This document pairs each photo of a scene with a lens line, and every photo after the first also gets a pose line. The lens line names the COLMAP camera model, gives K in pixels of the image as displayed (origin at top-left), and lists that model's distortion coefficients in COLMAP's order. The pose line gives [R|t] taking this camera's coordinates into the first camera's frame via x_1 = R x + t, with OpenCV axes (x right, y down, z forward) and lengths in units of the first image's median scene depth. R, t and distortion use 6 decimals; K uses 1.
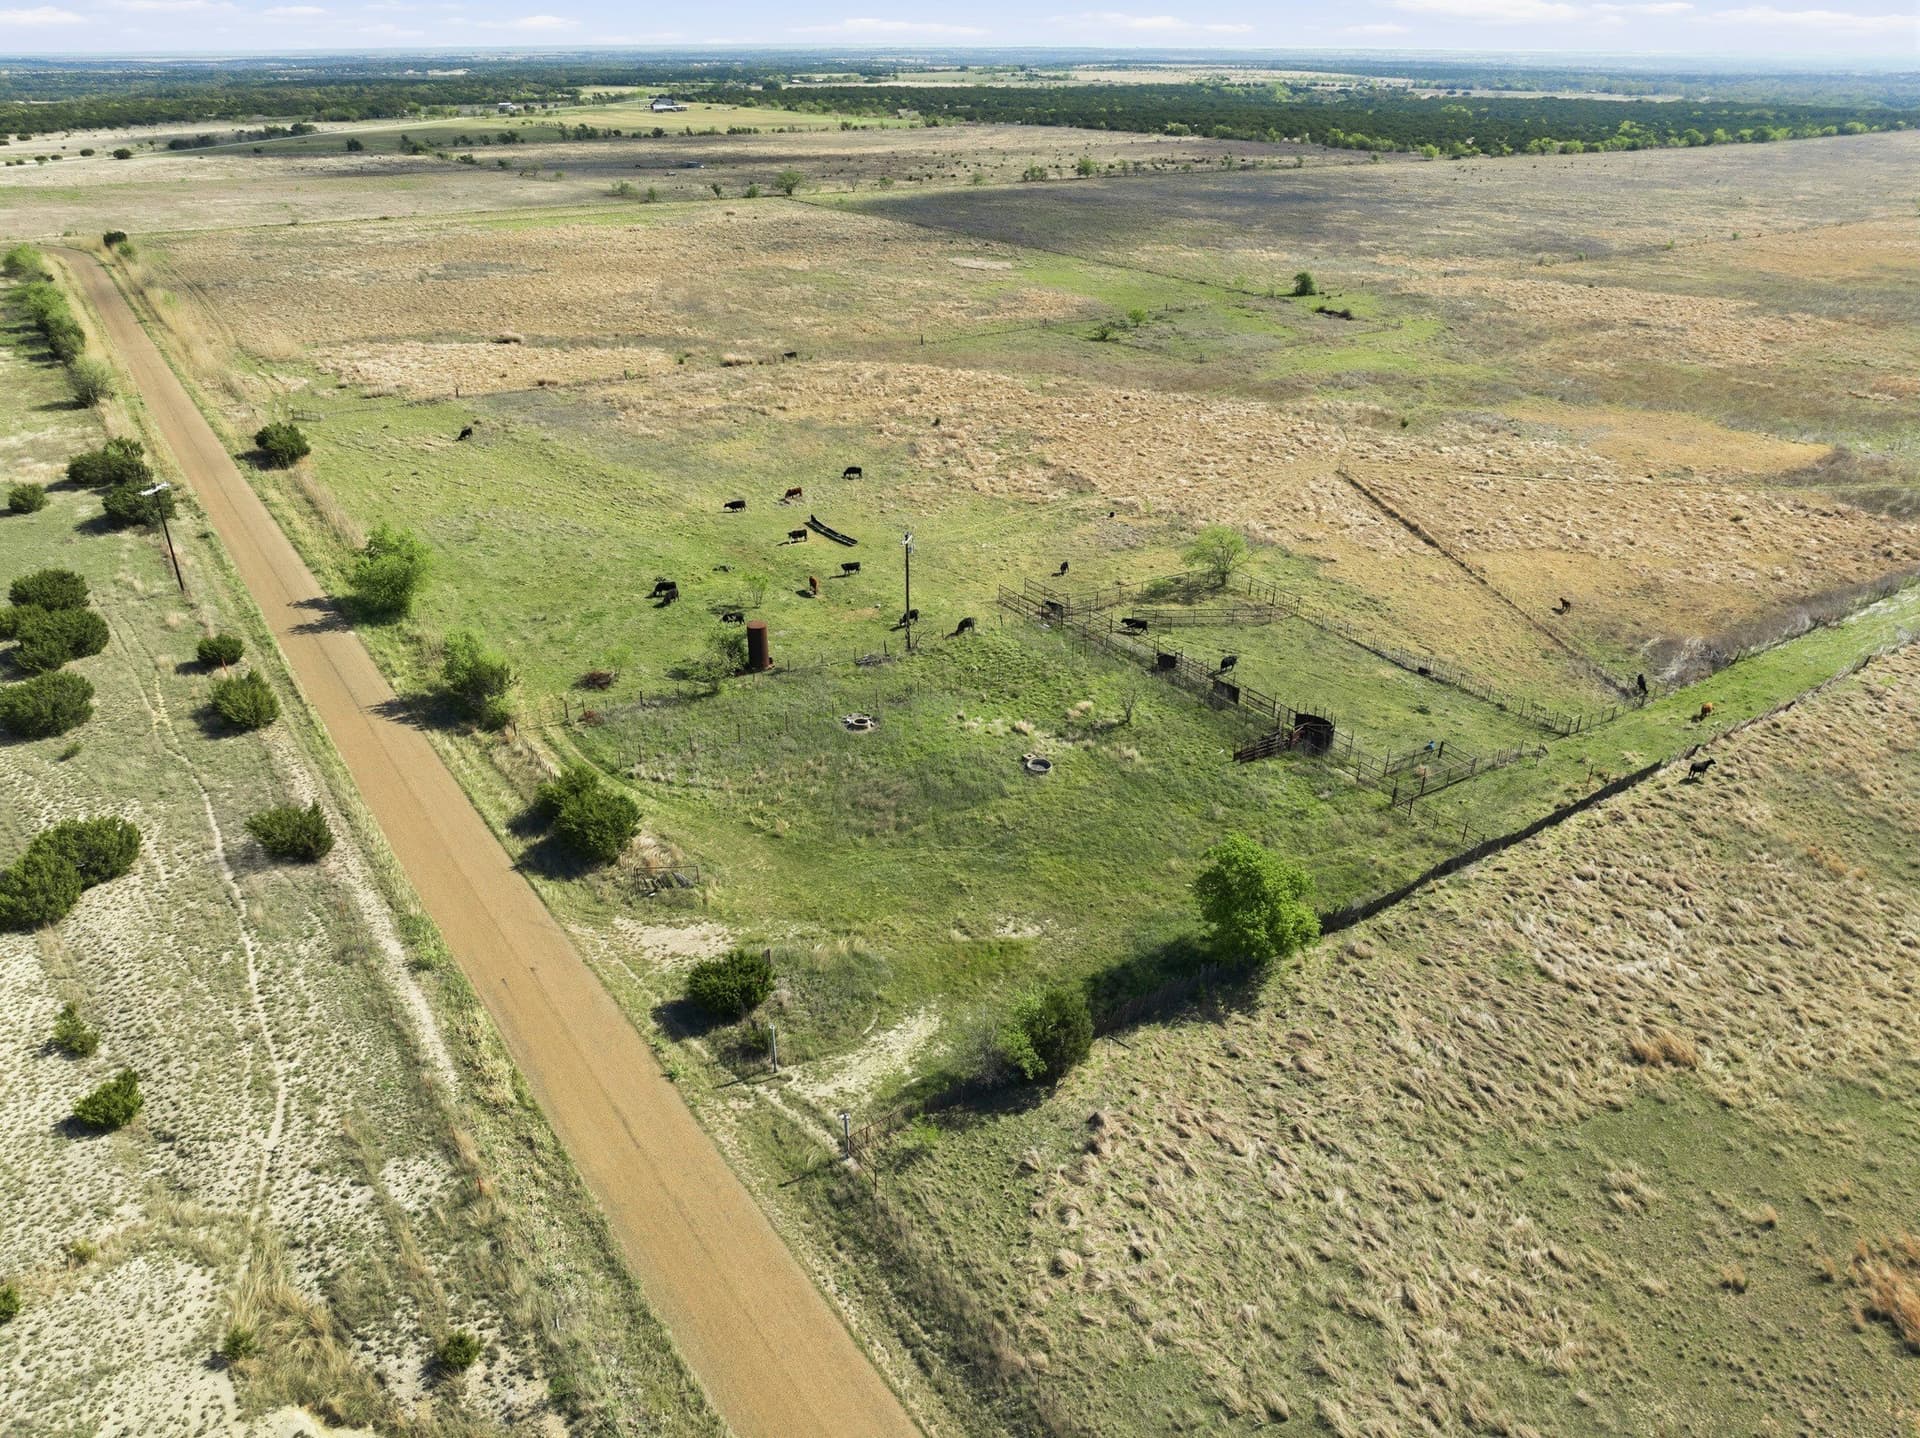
lens RADIAL K [[1350.9, 0, 962.1], [0, 1350.9, 715.4], [0, 0, 1]] dist [-0.051444, 0.021106]
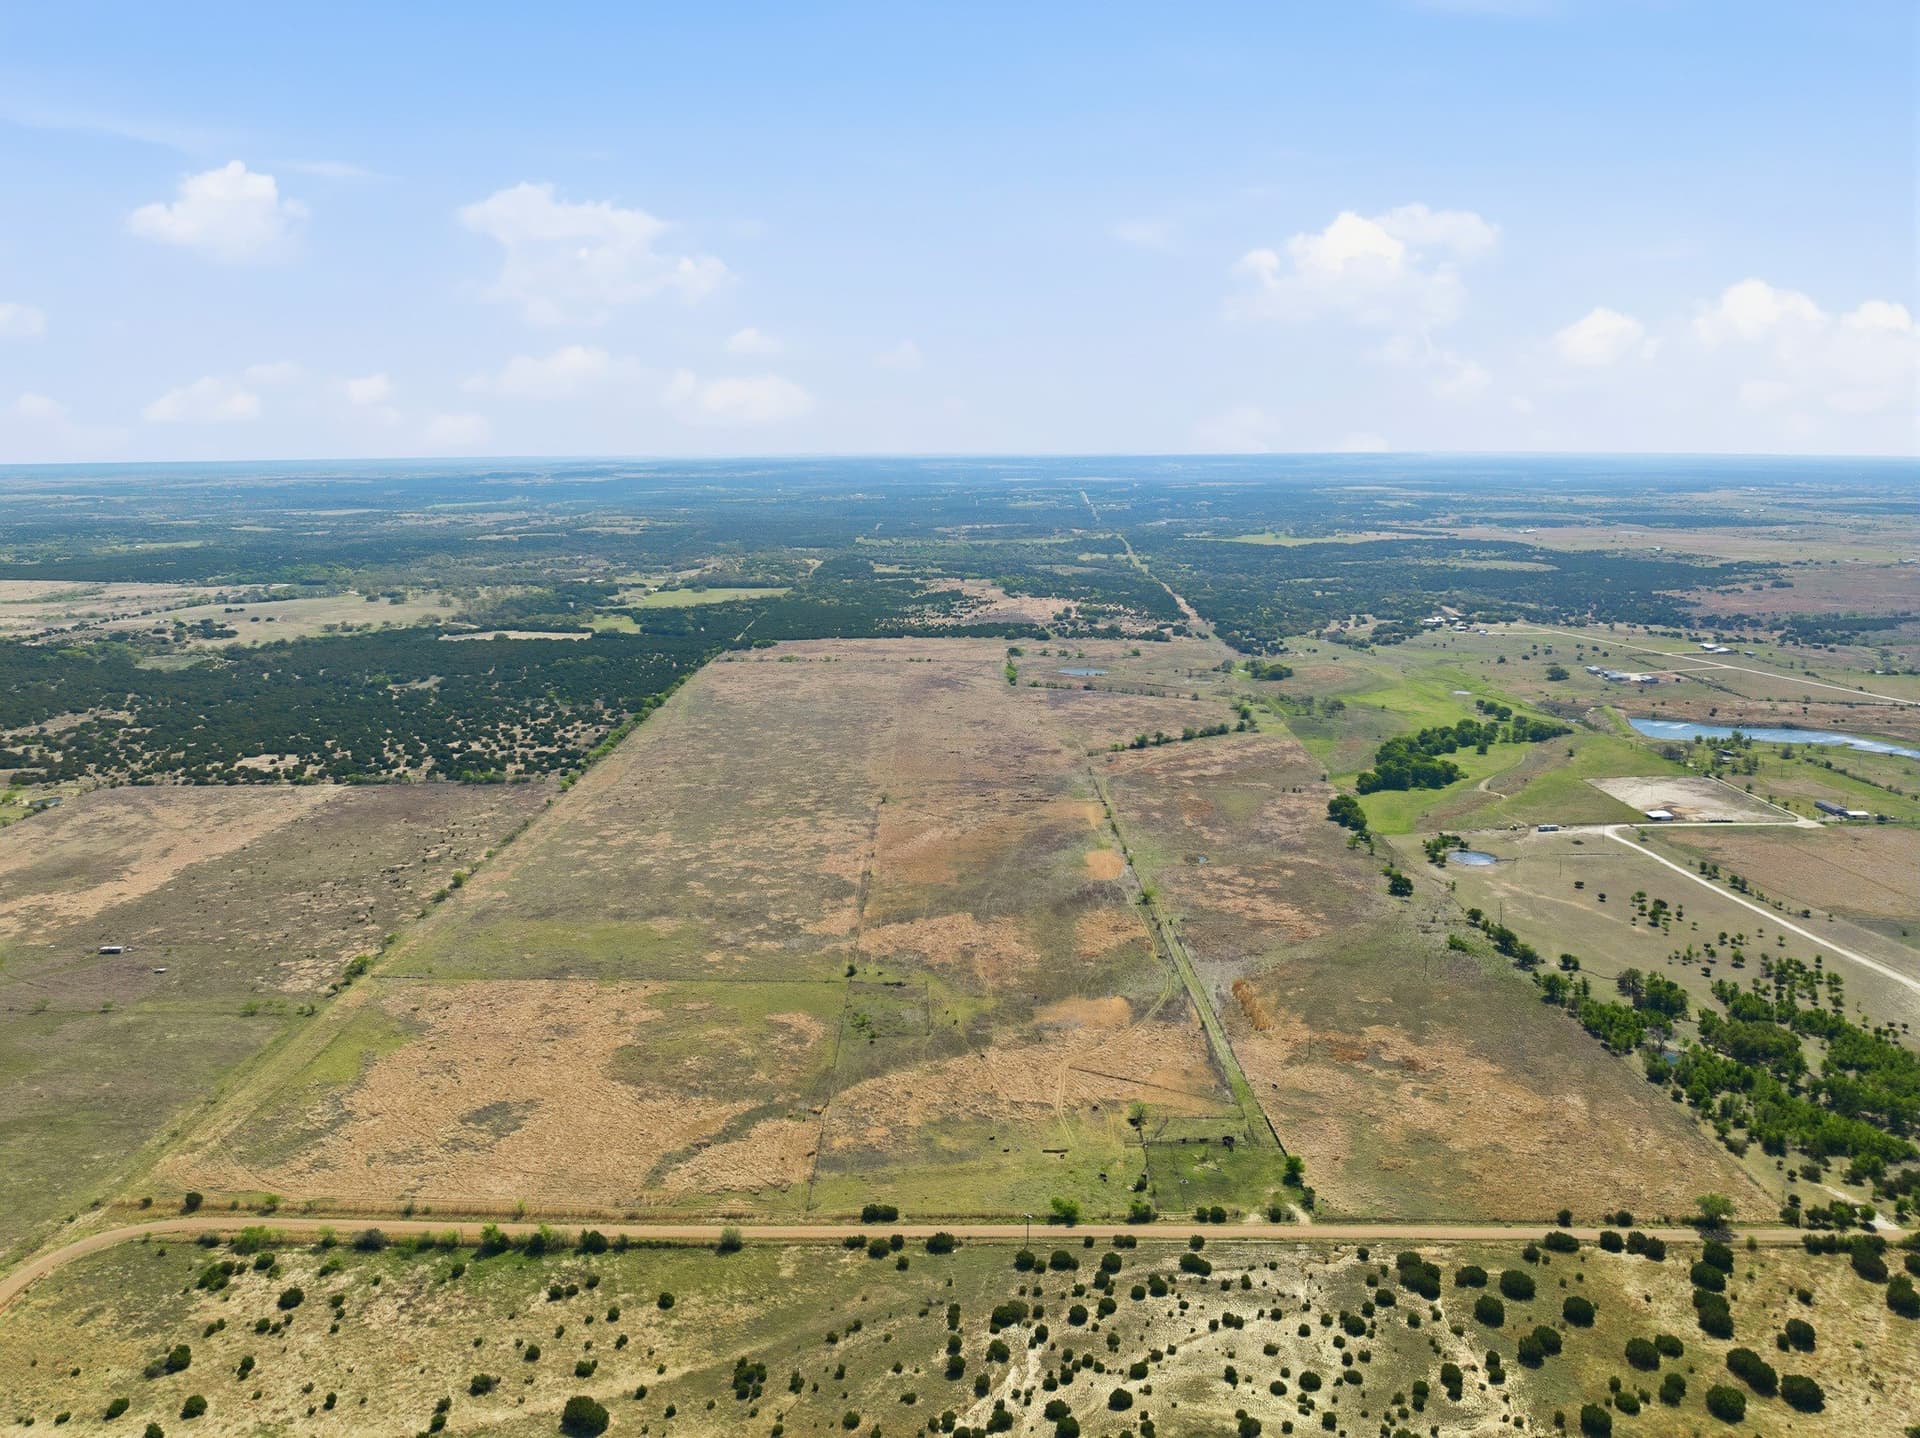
lens RADIAL K [[1350.9, 0, 962.1], [0, 1350.9, 715.4], [0, 0, 1]] dist [-0.051444, 0.021106]
pose [[0.571594, -0.162416, 0.804302, -3.776425], [0.372099, 0.924938, -0.077664, -1.329808], [-0.731315, 0.343672, 0.589124, -1.570178]]
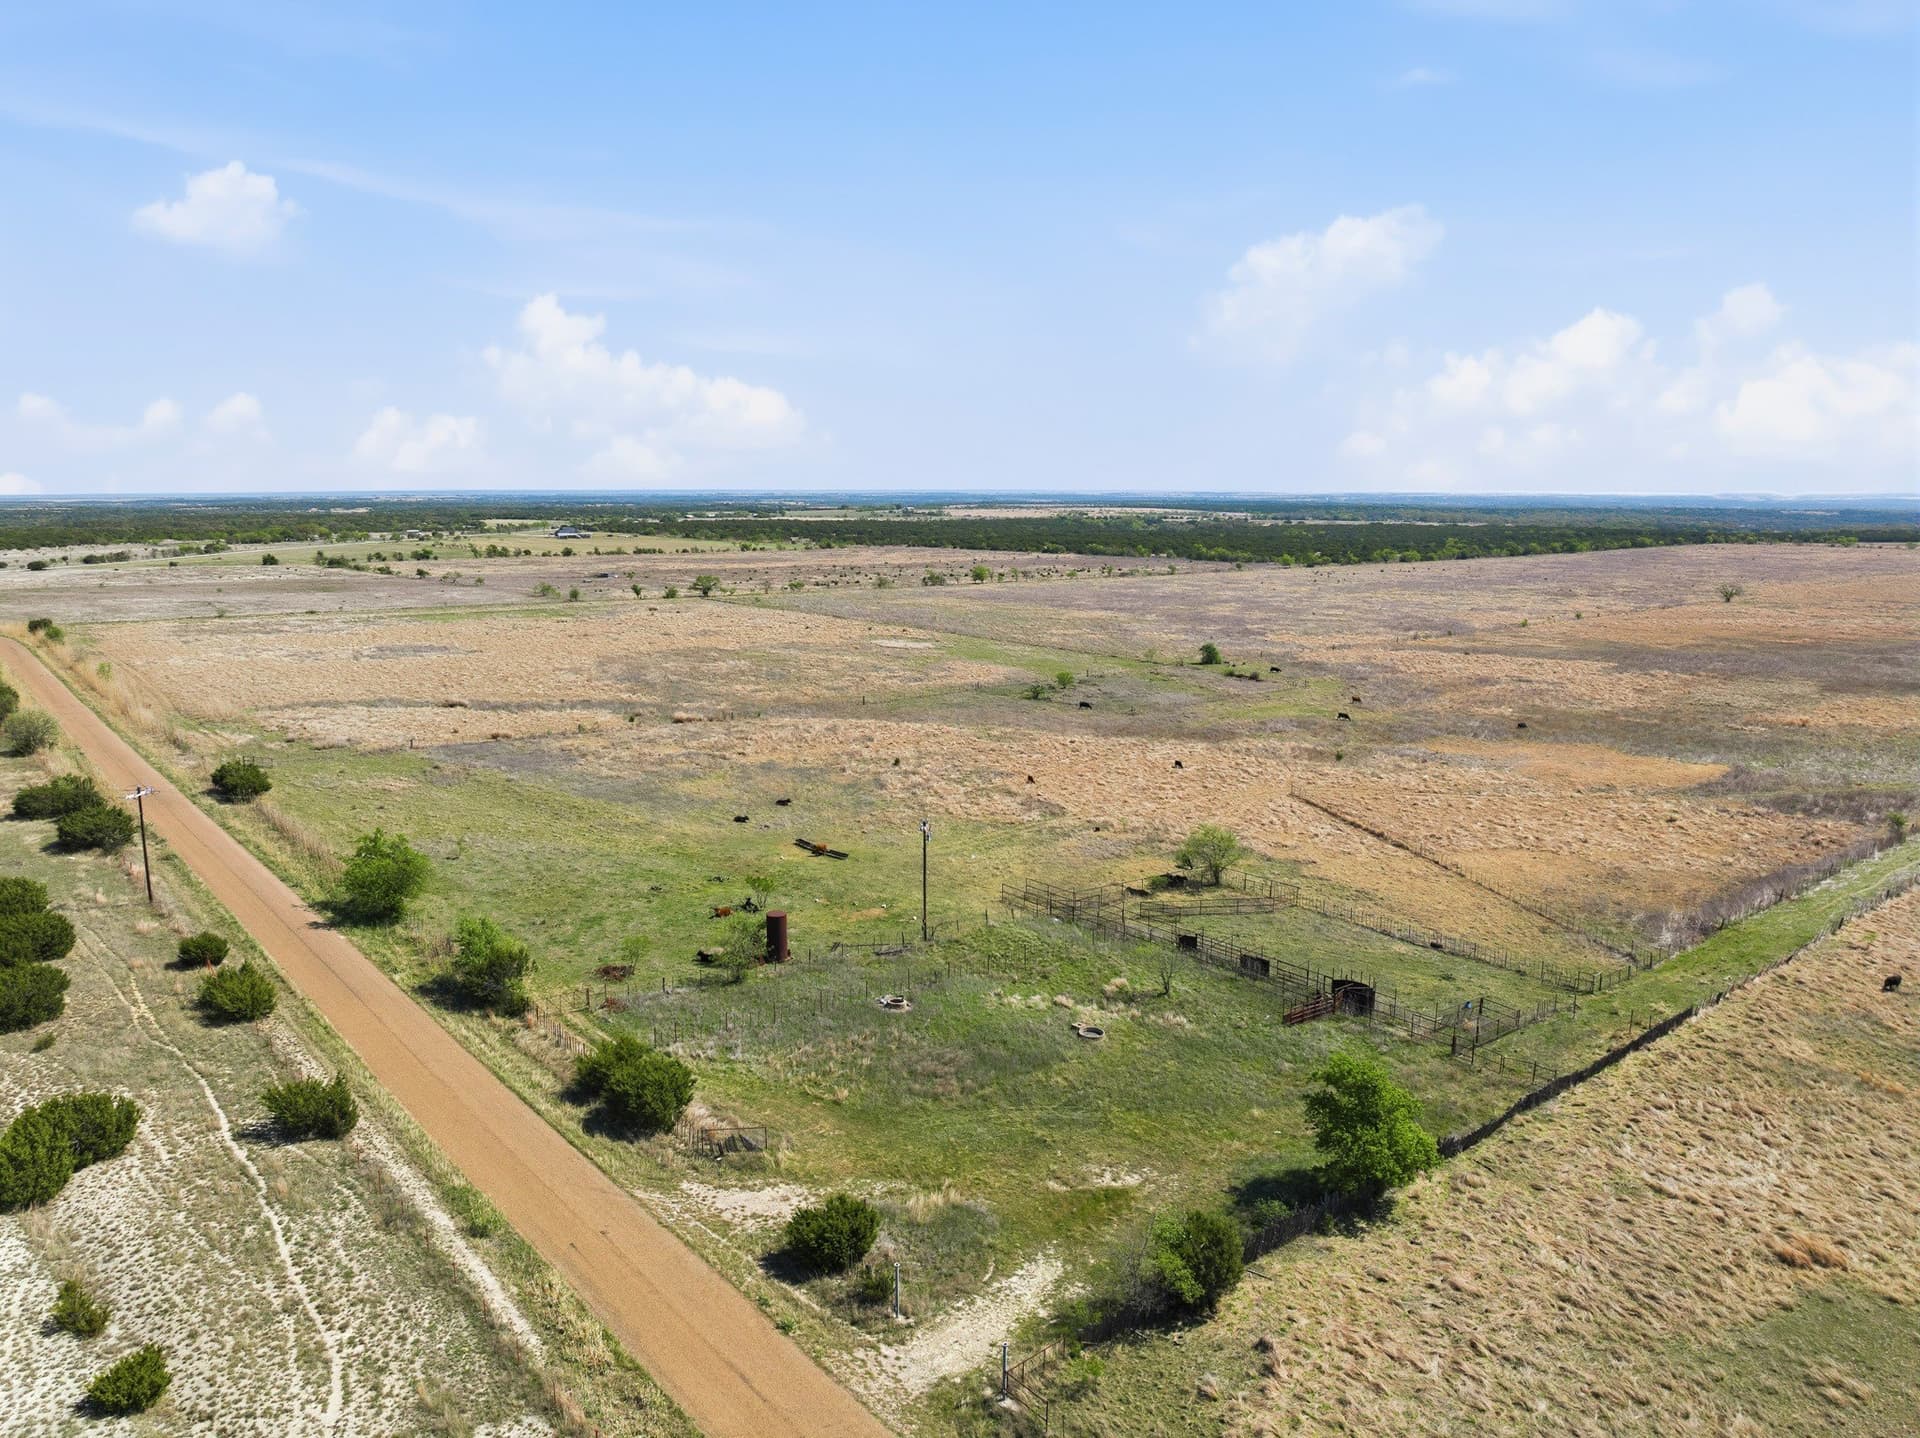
lens RADIAL K [[1350.9, 0, 962.1], [0, 1350.9, 715.4], [0, 0, 1]] dist [-0.051444, 0.021106]
pose [[0.995829, -0.014124, 0.090144, -0.114253], [0.040176, 0.954895, -0.294213, 0.096102], [-0.081922, 0.296607, 0.951479, 0.018255]]
